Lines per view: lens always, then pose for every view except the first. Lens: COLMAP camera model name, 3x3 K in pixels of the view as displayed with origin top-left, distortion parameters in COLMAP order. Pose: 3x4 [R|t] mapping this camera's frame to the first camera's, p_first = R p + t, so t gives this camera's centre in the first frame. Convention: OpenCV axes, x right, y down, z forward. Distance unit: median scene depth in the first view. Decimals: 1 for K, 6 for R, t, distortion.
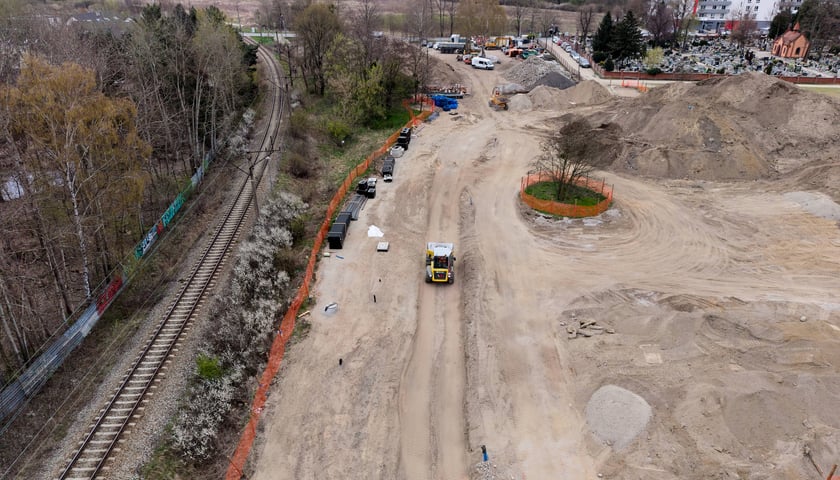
lens RADIAL K [[561.2, 0, 420.0], [0, 561.2, 240.0], [0, 0, 1]] dist [0.059513, -0.066979]
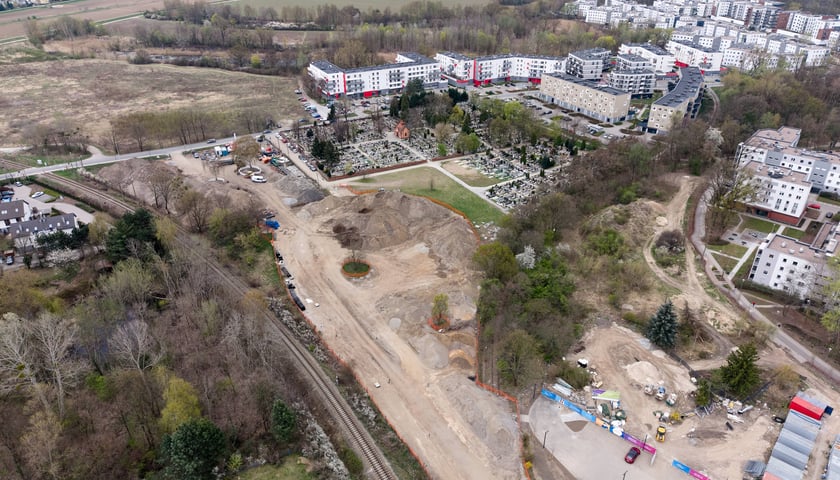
lens RADIAL K [[561.2, 0, 420.0], [0, 561.2, 240.0], [0, 0, 1]] dist [0.059513, -0.066979]
pose [[0.829427, -0.278438, 0.484277, -0.788998], [0.250309, 0.960269, 0.123406, -0.454614], [-0.499397, 0.018863, 0.866168, -1.621946]]
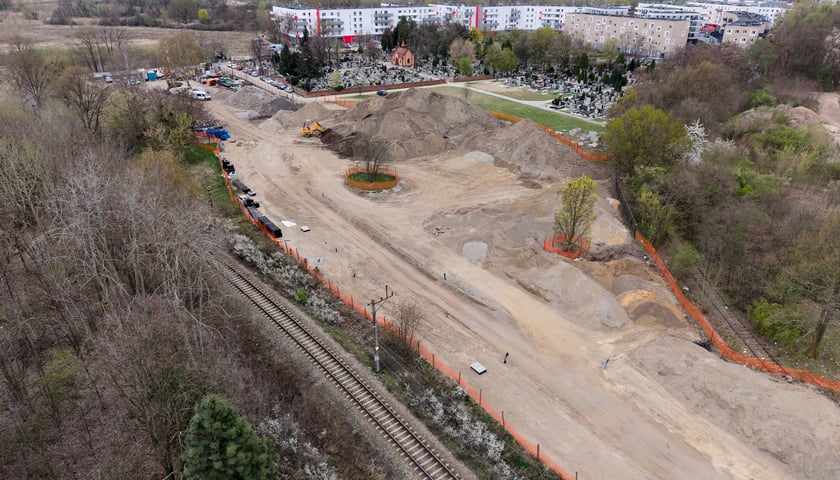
lens RADIAL K [[562.9, 0, 420.0], [0, 562.9, 240.0], [0, 0, 1]] dist [0.050817, -0.065047]
pose [[0.787906, -0.265788, 0.555482, -0.538540], [0.266351, 0.960404, 0.081739, -0.001546], [-0.555212, 0.083550, 0.827501, -0.405083]]
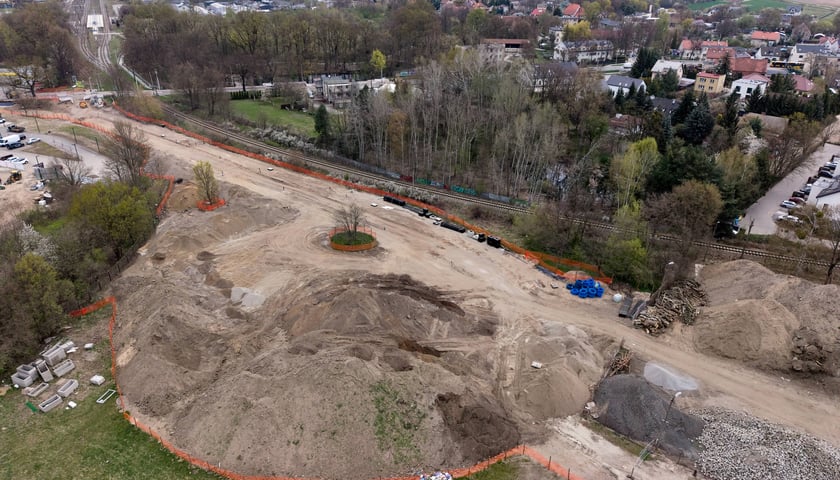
lens RADIAL K [[562.9, 0, 420.0], [0, 562.9, 240.0], [0, 0, 1]] dist [0.050817, -0.065047]
pose [[-0.603633, 0.340269, -0.721002, 1.314884], [-0.355674, 0.694435, 0.625505, -1.195200], [0.713529, 0.634017, -0.298159, 1.513956]]
